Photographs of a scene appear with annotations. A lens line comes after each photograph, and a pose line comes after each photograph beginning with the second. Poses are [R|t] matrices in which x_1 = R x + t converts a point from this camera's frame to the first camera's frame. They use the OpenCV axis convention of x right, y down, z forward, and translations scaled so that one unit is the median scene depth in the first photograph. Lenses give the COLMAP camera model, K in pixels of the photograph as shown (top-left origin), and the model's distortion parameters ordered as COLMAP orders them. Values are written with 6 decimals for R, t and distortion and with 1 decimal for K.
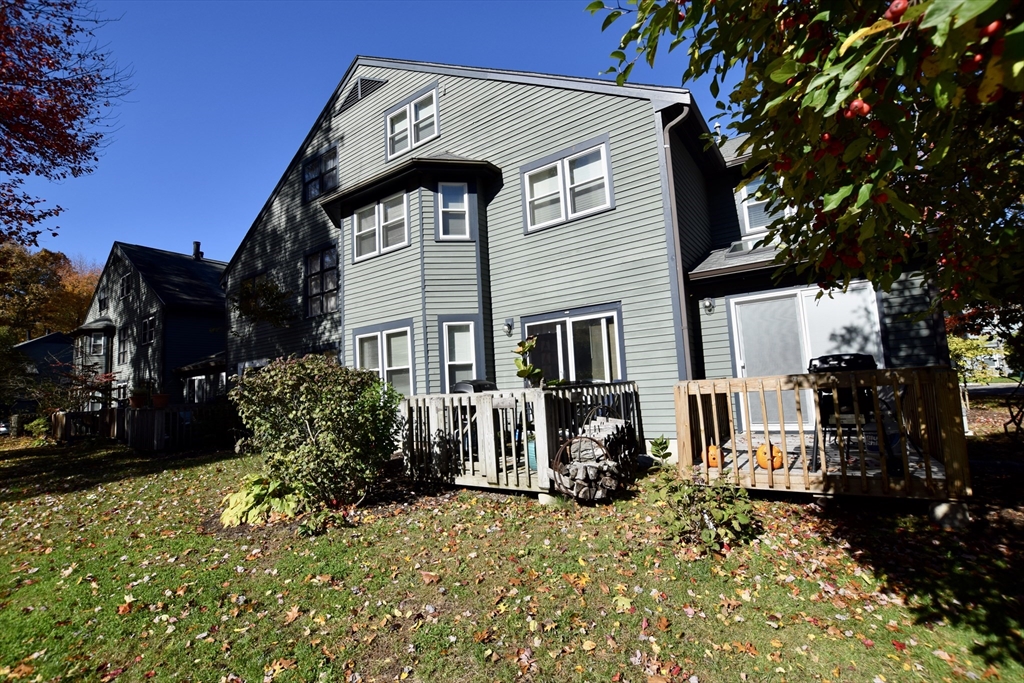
lens RADIAL K [[447.5, 0, 513.5], [0, 447.5, 339.9], [0, 0, 1]] dist [-0.045701, -0.000065]
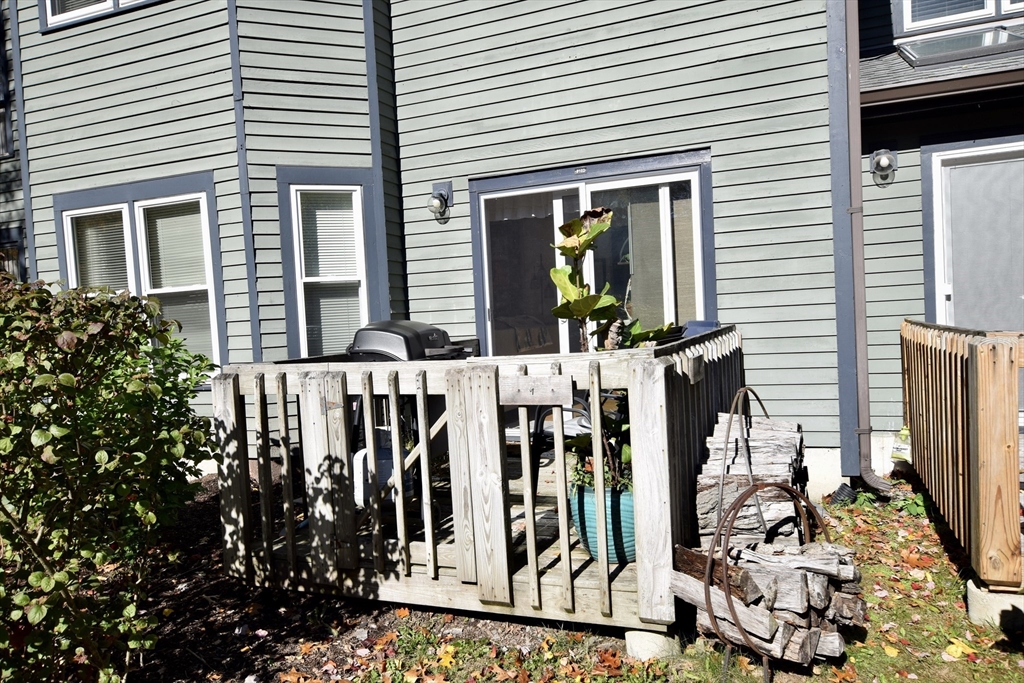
lens RADIAL K [[737.2, 0, 512.6], [0, 737.2, 340.1], [0, 0, 1]] dist [0.001373, 0.011655]
pose [[0.978532, -0.001728, 0.206087, -0.105776], [-0.024321, 0.992009, 0.123798, 0.018129], [-0.204654, -0.126153, 0.970671, 0.281856]]
